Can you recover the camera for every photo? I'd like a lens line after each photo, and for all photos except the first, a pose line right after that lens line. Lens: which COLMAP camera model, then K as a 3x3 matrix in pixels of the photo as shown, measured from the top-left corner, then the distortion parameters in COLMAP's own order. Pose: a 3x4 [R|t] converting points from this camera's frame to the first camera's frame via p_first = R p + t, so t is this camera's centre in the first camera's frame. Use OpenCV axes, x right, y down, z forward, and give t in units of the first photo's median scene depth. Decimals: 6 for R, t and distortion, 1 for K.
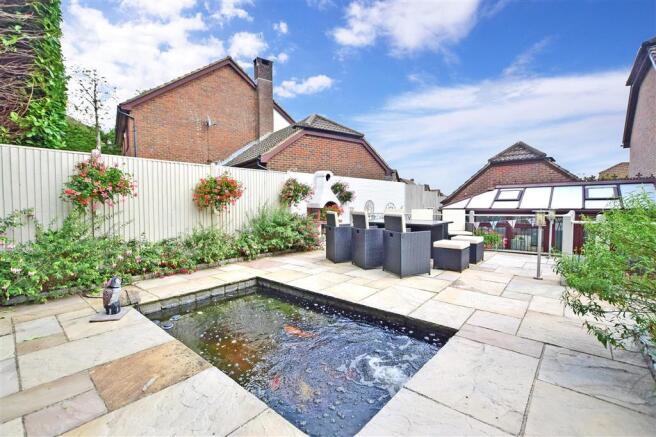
lens RADIAL K [[290.6, 0, 332.4], [0, 290.6, 216.0], [0, 0, 1]] dist [-0.026791, 0.000769]
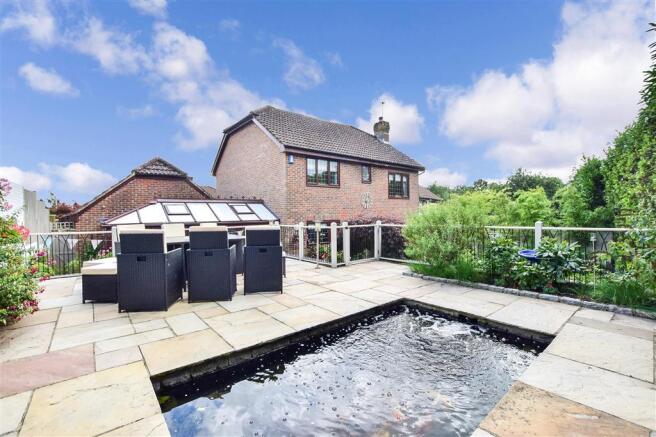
lens RADIAL K [[290.6, 0, 329.4], [0, 290.6, 220.9], [0, 0, 1]] dist [-0.026791, 0.000769]
pose [[0.180562, -0.020313, 0.983354, -0.272635], [0.058839, 0.998219, 0.009816, -0.009800], [-0.981802, 0.056087, 0.181436, 0.267182]]
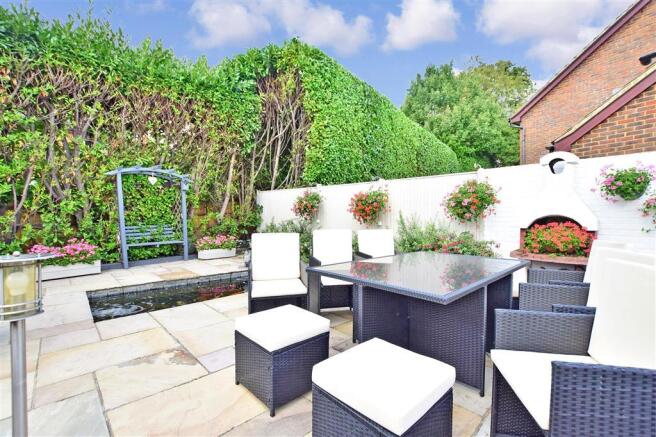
lens RADIAL K [[290.6, 0, 329.7], [0, 290.6, 218.1], [0, 0, 1]] dist [-0.026791, 0.000769]
pose [[-0.109770, 0.009606, -0.993911, 0.360401], [-0.056326, 0.998286, 0.015869, -0.025033], [0.992360, 0.057725, -0.109041, 0.499450]]
